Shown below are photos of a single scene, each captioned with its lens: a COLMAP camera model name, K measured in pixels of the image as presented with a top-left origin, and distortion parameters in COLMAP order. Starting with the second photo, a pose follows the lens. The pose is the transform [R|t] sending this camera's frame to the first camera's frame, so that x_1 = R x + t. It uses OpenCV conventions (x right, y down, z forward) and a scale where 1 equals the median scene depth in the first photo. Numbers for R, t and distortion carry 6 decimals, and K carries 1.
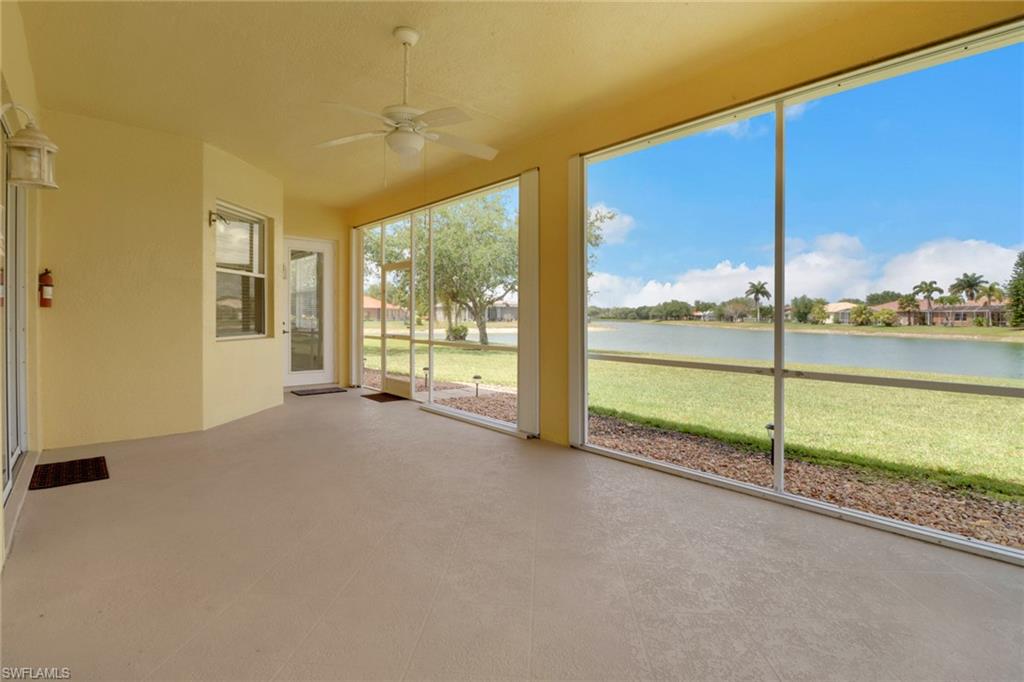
lens RADIAL K [[507.5, 0, 517.5], [0, 507.5, 316.7], [0, 0, 1]] dist [0.025556, -0.007591]
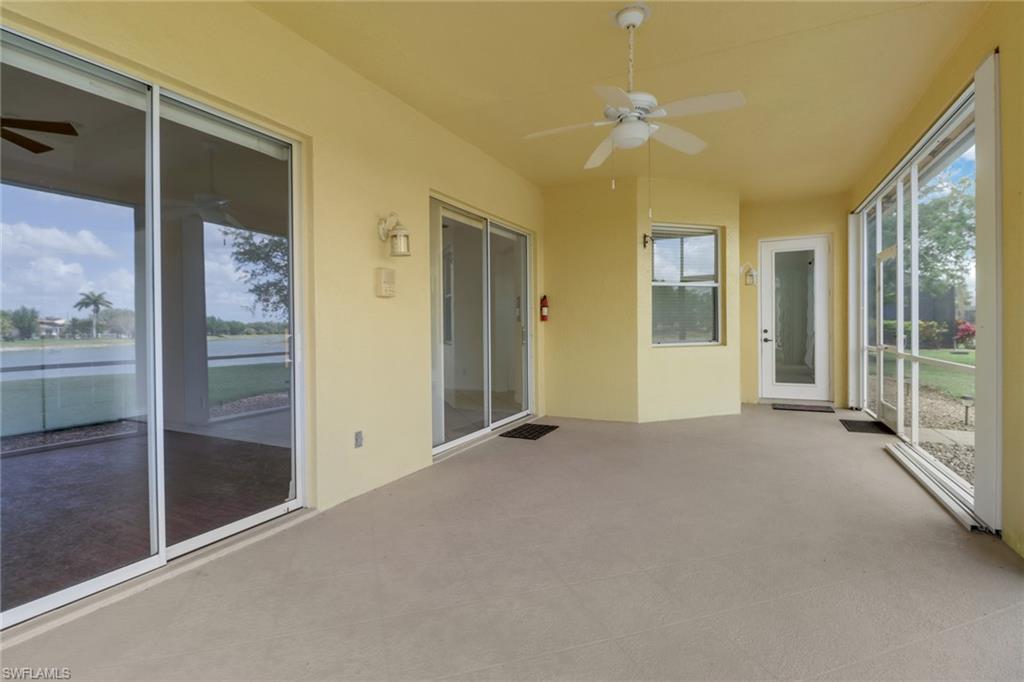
lens RADIAL K [[503.0, 0, 505.3], [0, 503.0, 333.3], [0, 0, 1]] dist [0.000407, -0.007498]
pose [[0.380077, 0.004113, -0.924946, 1.331221], [0.013421, 0.999860, 0.009961, 0.005567], [0.924858, -0.016199, 0.379969, 1.117519]]
